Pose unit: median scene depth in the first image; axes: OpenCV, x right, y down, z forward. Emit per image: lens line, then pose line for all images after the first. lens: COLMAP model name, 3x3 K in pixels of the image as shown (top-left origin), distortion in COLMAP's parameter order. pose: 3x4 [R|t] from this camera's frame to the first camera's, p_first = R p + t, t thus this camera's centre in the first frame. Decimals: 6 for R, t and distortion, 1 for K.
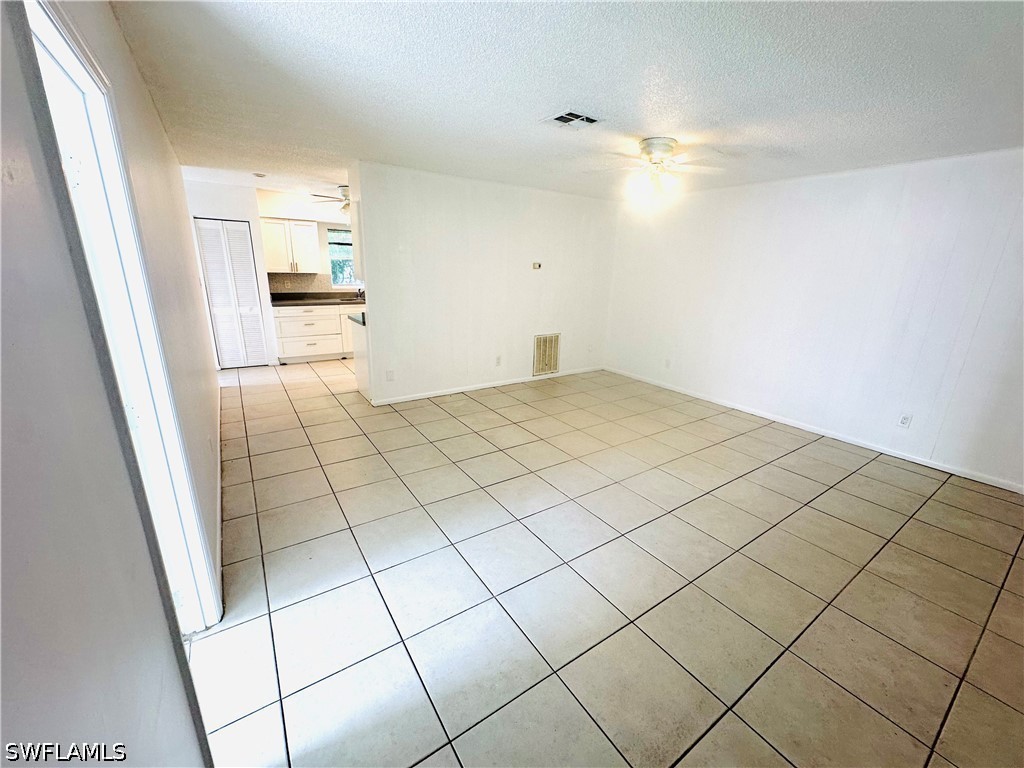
lens RADIAL K [[409.9, 0, 510.3], [0, 409.9, 385.5], [0, 0, 1]] dist [-0.004190, -0.000041]
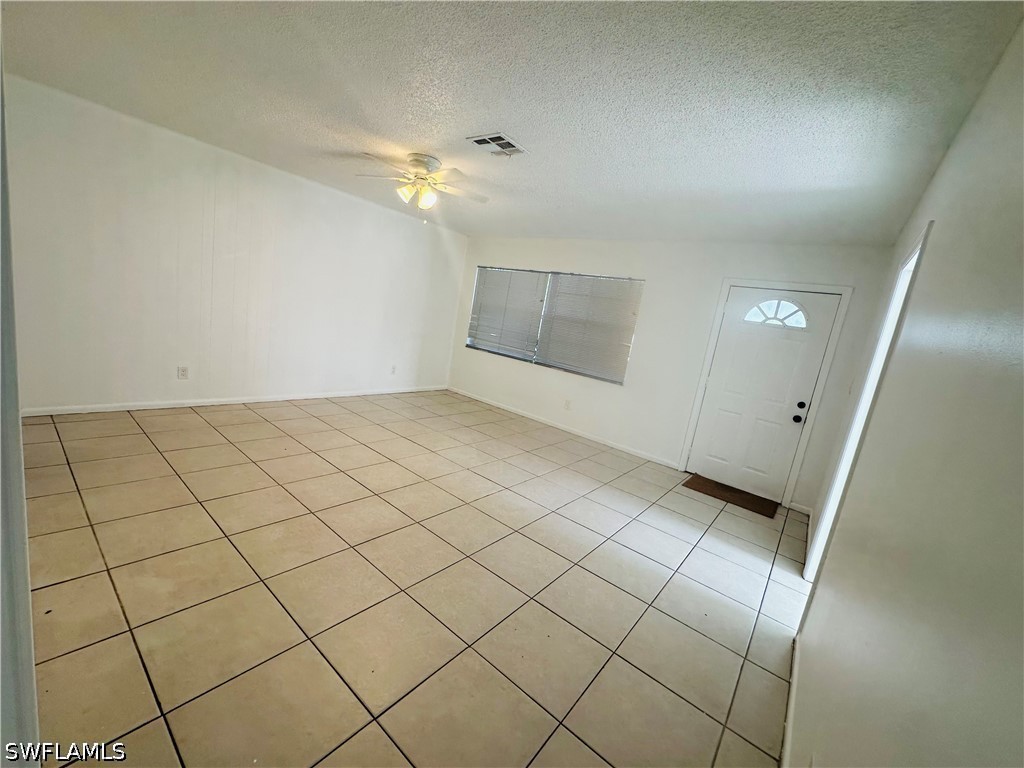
lens RADIAL K [[409.9, 0, 510.3], [0, 409.9, 385.5], [0, 0, 1]] dist [-0.004190, -0.000041]
pose [[-0.295178, -0.242991, 0.924027, -0.545316], [0.103921, 0.953216, 0.283865, -0.212057], [-0.949774, 0.179816, -0.256116, 0.776278]]
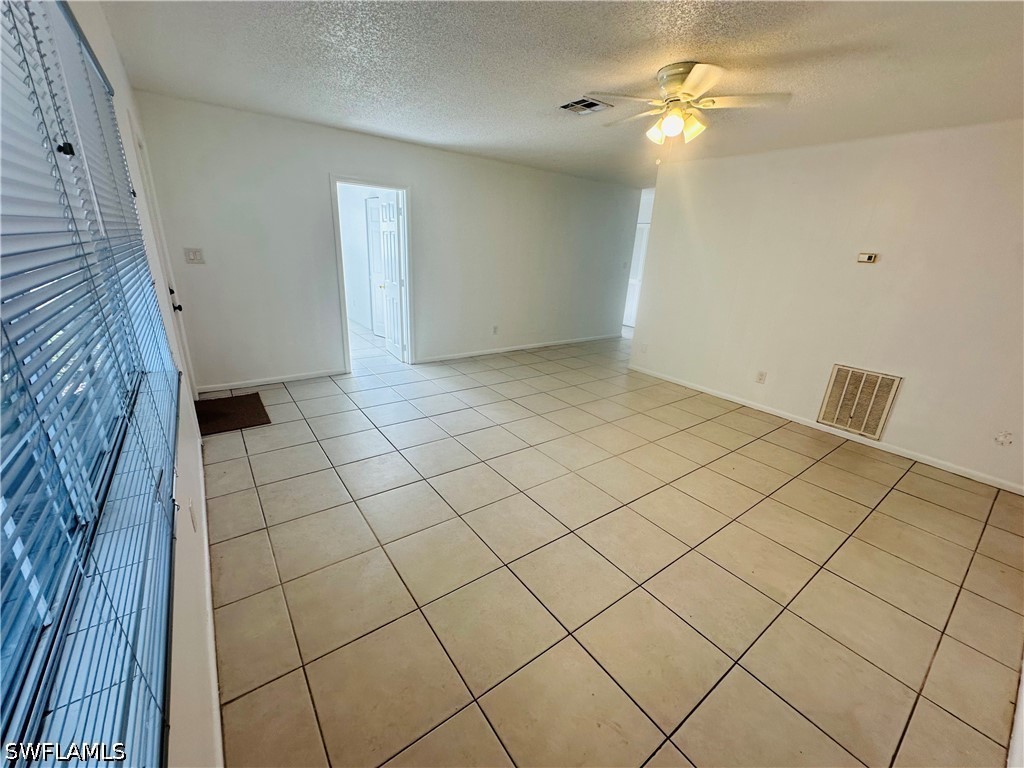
lens RADIAL K [[409.9, 0, 510.3], [0, 409.9, 385.5], [0, 0, 1]] dist [-0.004190, -0.000041]
pose [[0.044926, 0.299814, -0.952939, 0.824013], [-0.329656, 0.904919, 0.269164, -0.115166], [0.943032, 0.302049, 0.139490, 0.515497]]
